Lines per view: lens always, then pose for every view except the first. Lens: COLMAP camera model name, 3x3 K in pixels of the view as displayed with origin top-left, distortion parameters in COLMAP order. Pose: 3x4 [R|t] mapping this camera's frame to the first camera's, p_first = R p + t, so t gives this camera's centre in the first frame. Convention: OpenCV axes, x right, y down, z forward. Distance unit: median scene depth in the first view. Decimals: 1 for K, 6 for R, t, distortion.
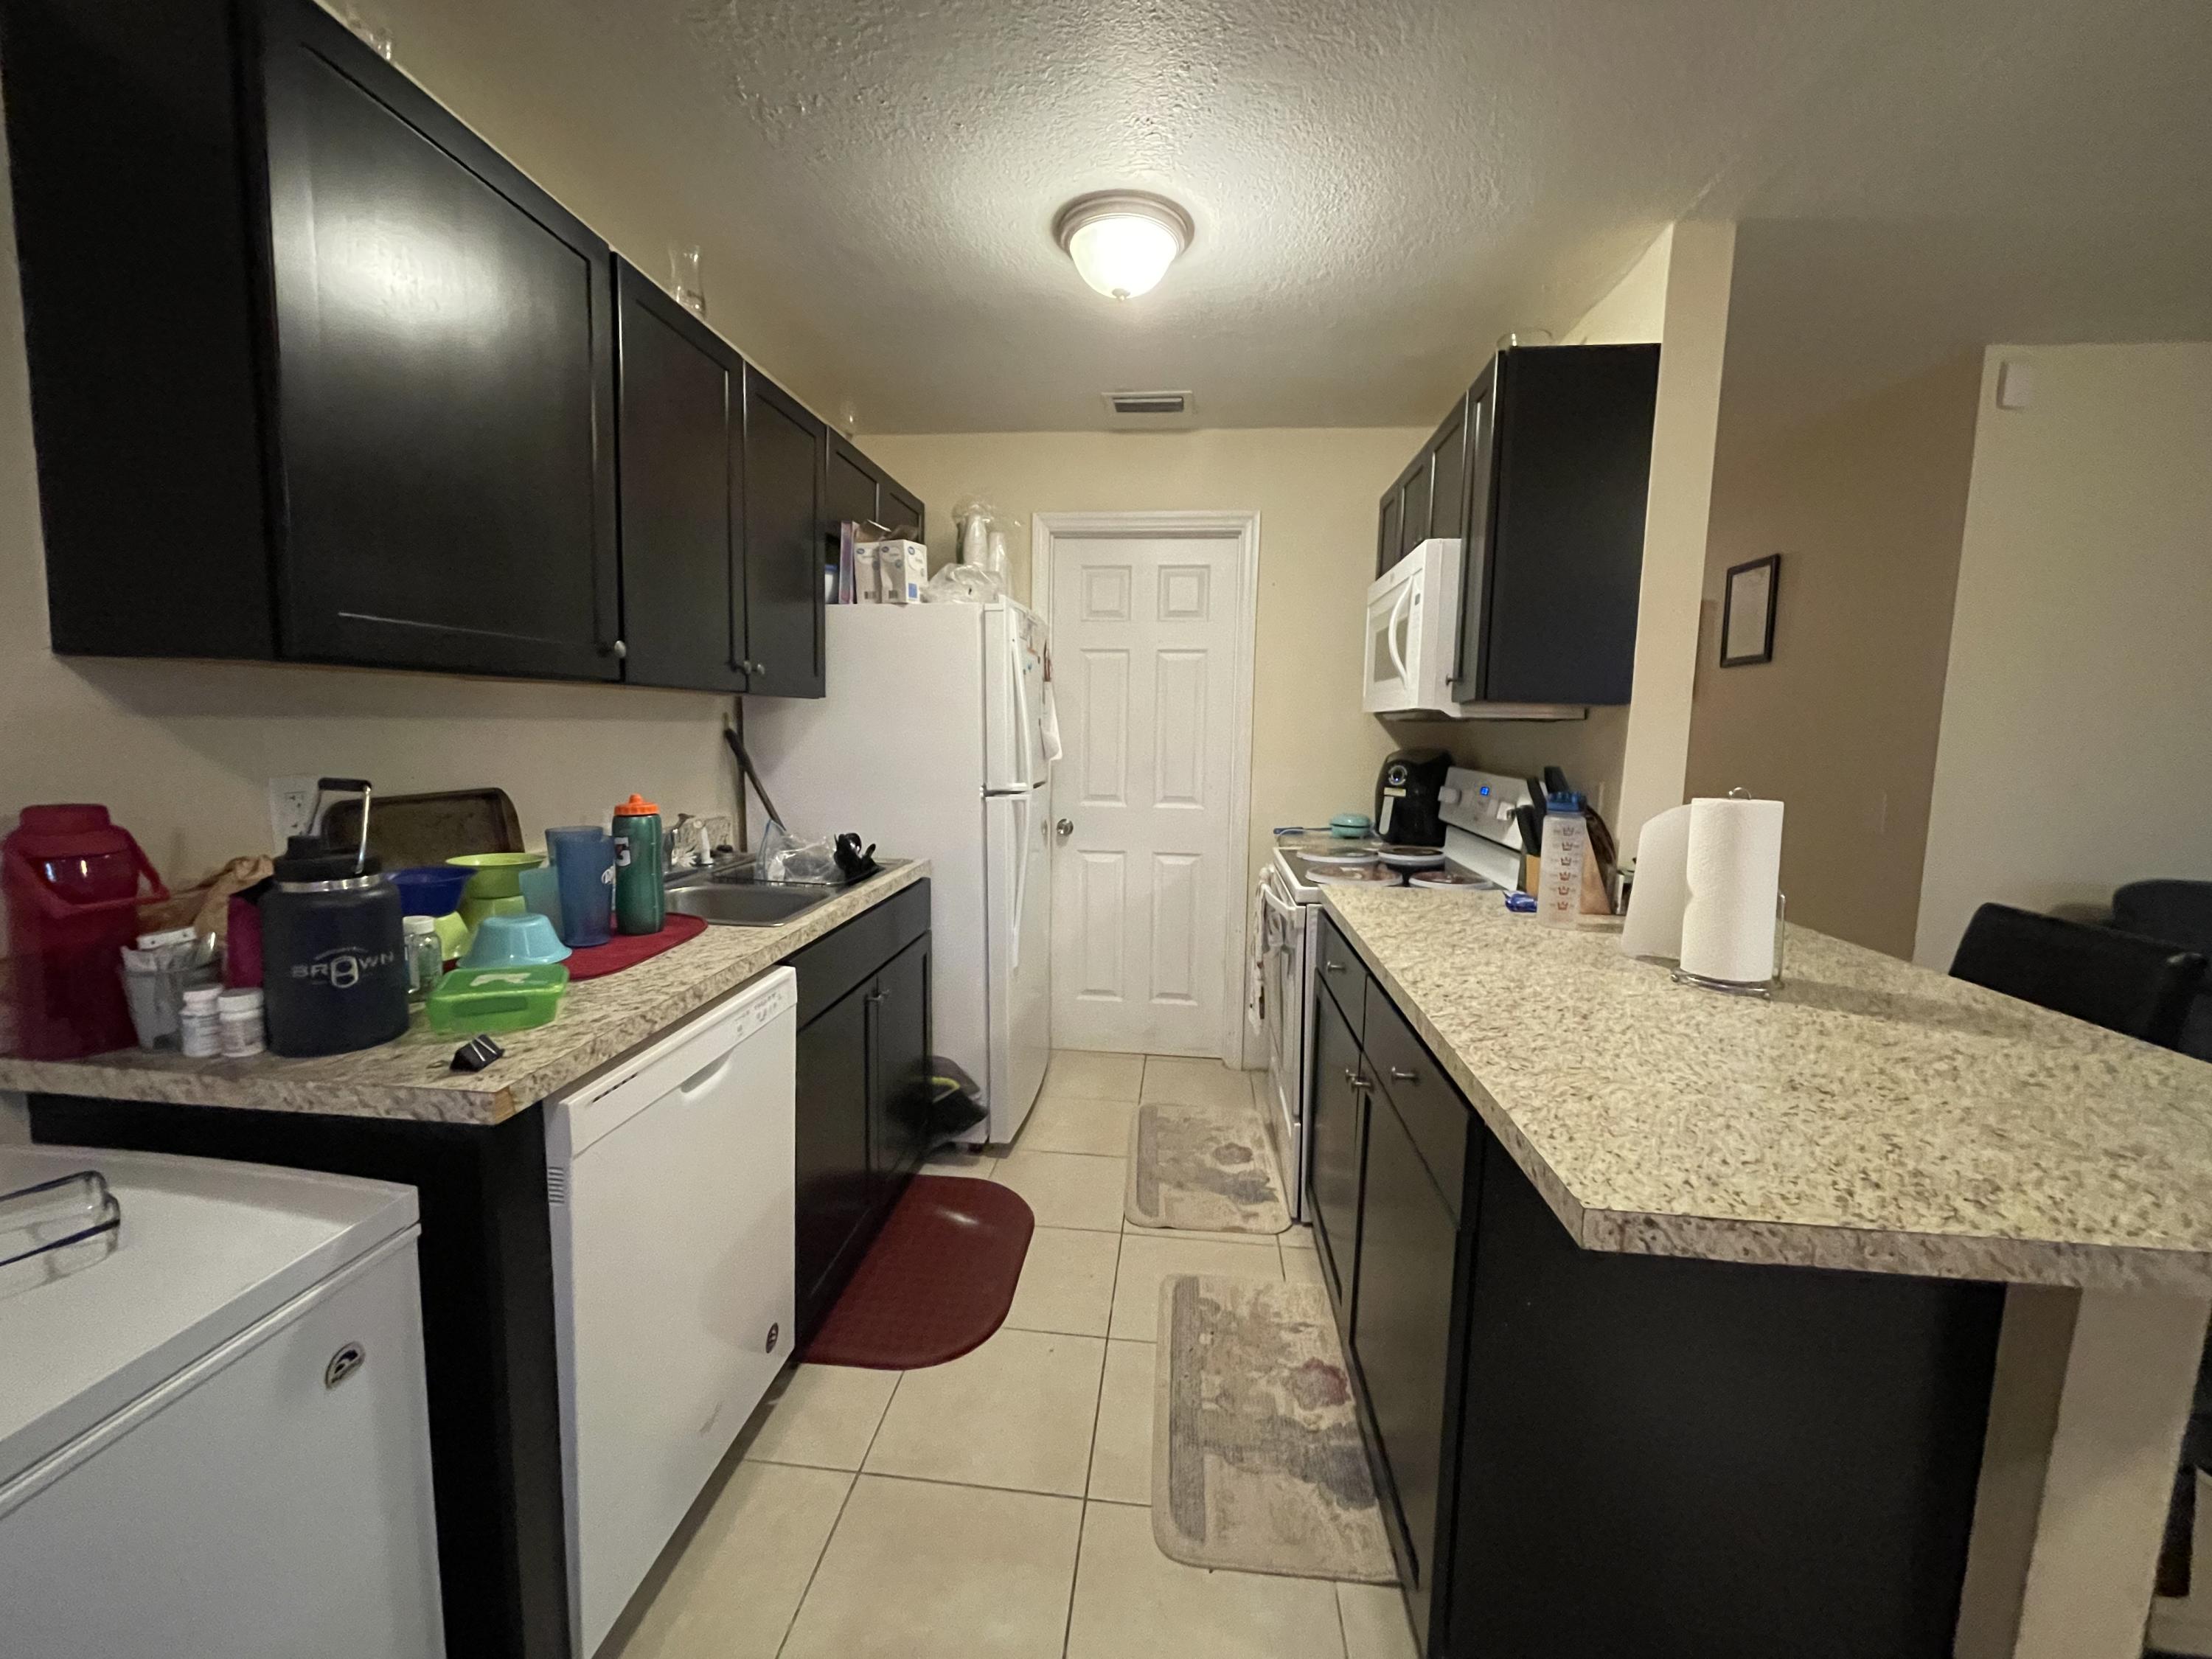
lens RADIAL K [[885.4, 0, 1106.0], [0, 885.4, 829.5], [0, 0, 1]] dist [-0.001433, 0.000518]
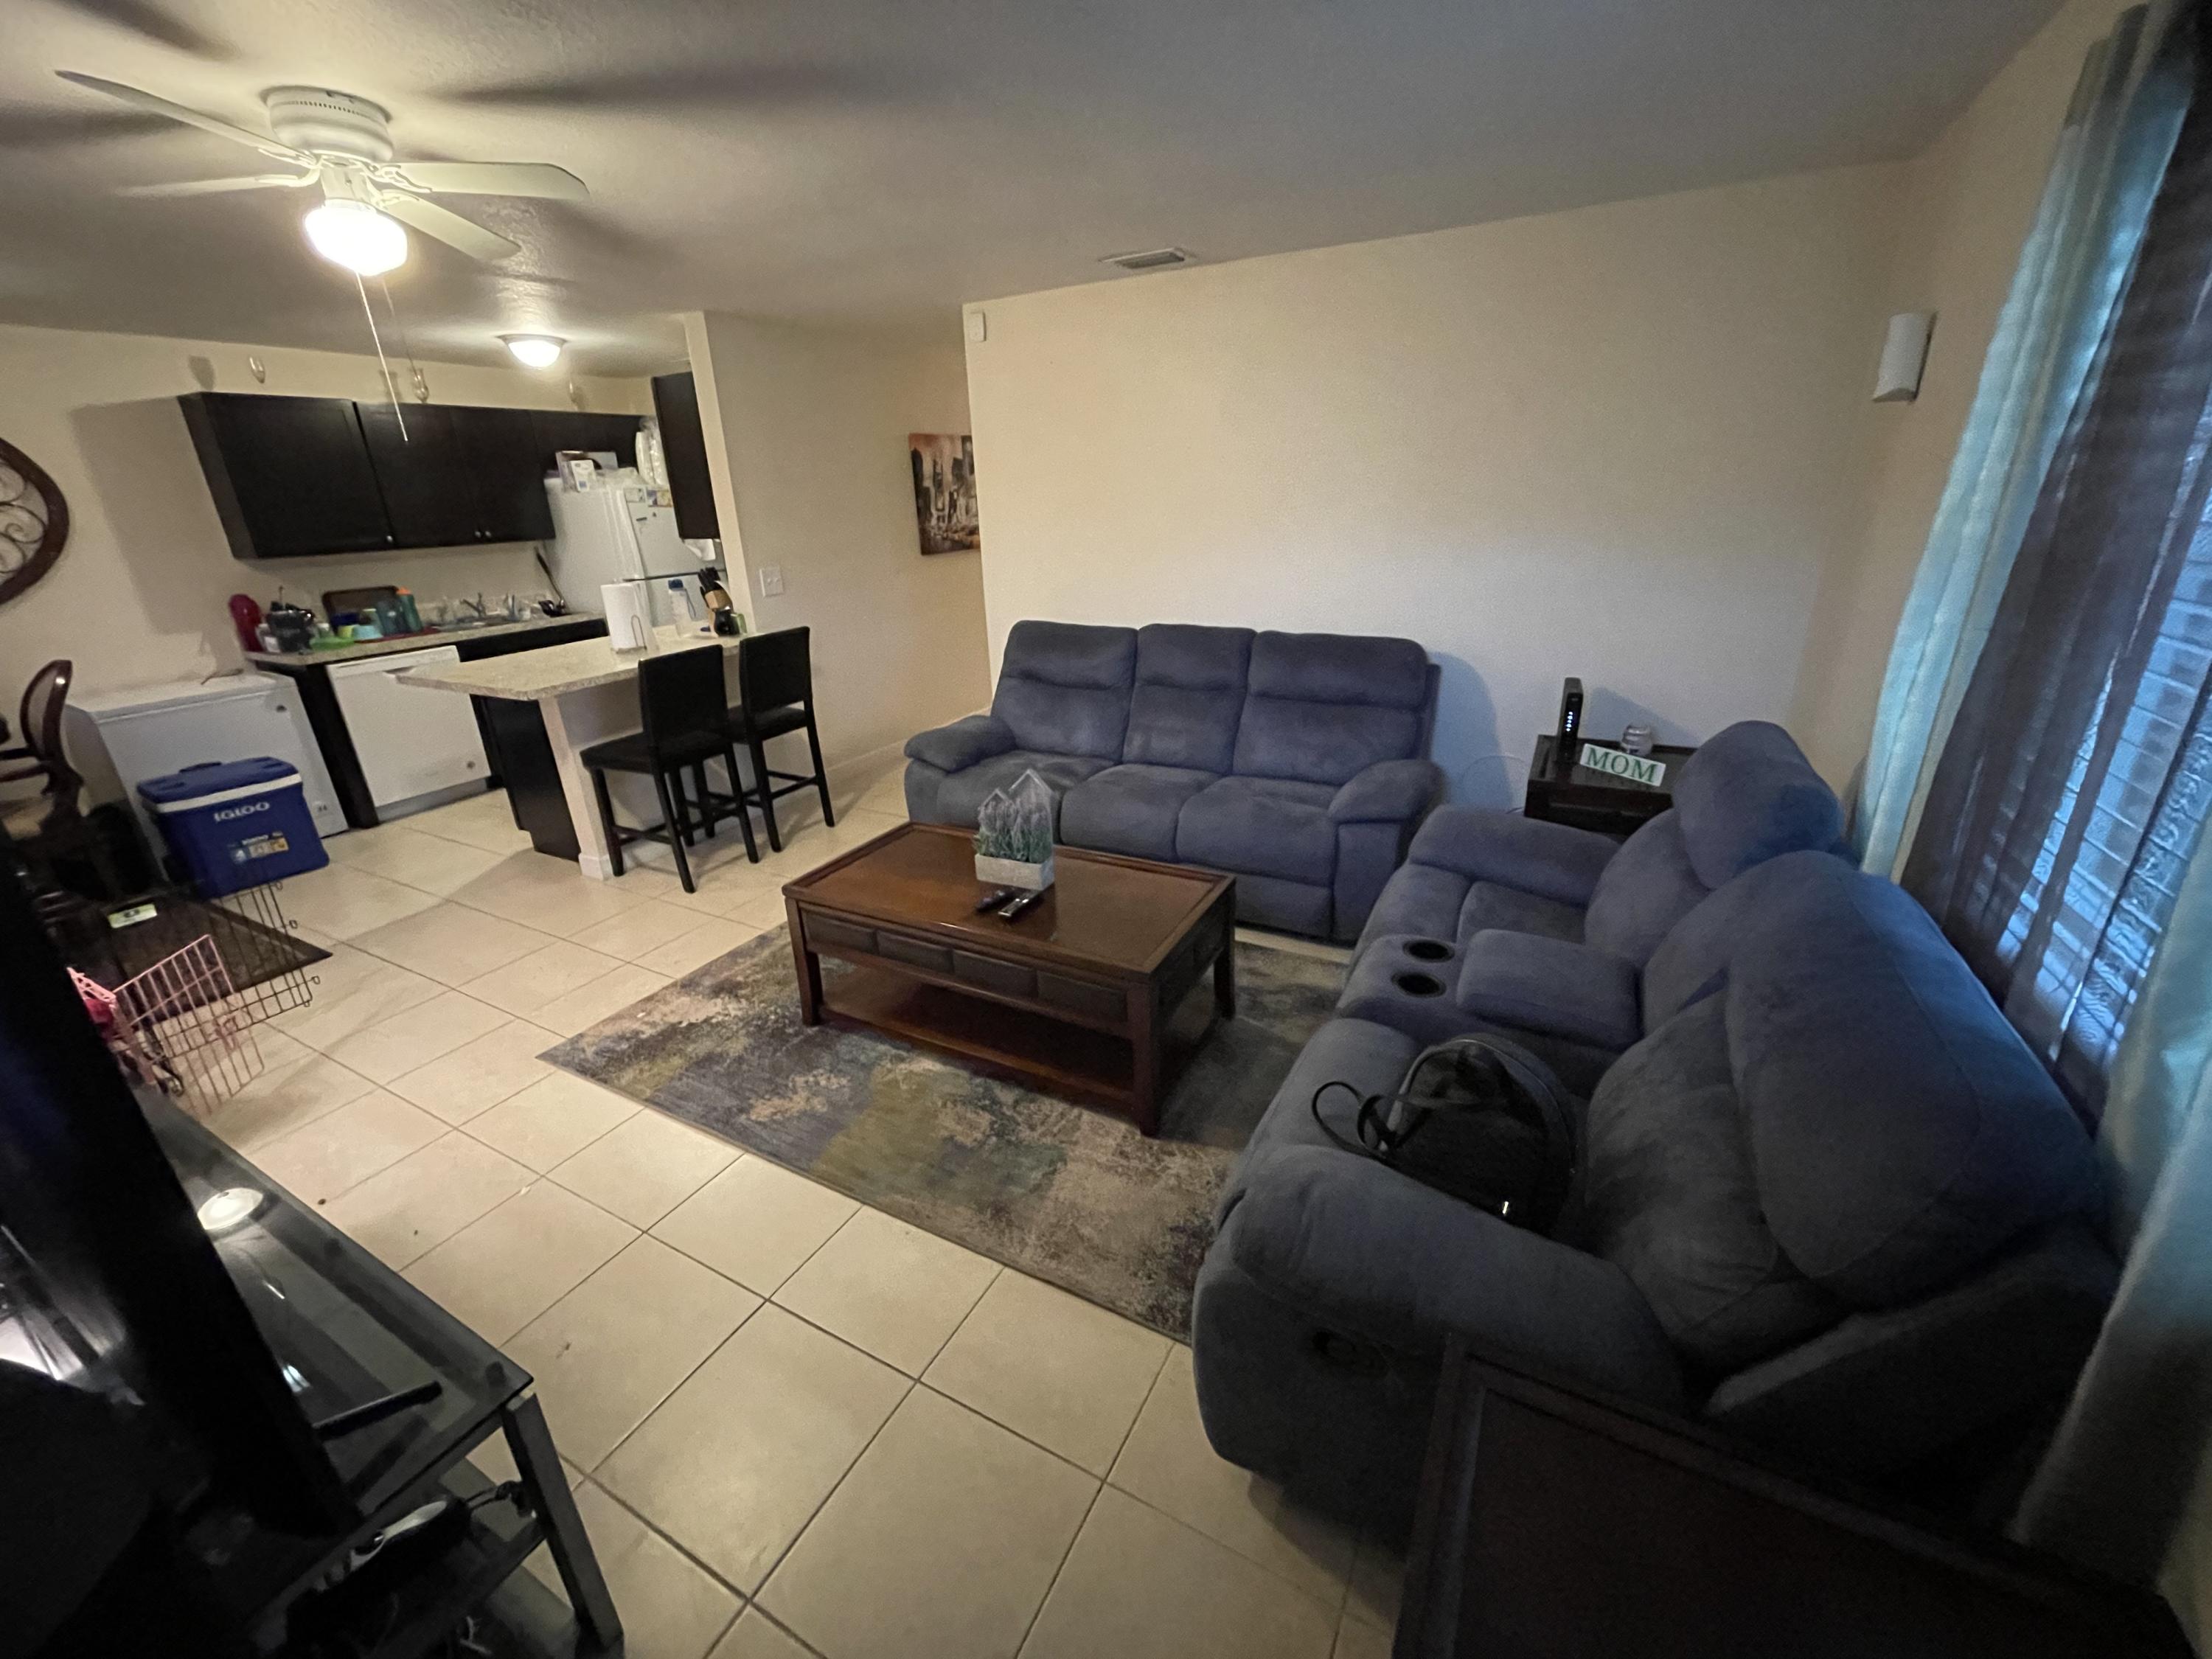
lens RADIAL K [[885.4, 0, 1106.0], [0, 885.4, 829.5], [0, 0, 1]] dist [-0.001433, 0.000518]
pose [[0.922257, 0.085507, -0.377001, 4.464104], [0.008720, 0.970381, 0.241422, 0.079220], [0.386478, -0.225941, 0.894195, -1.519091]]
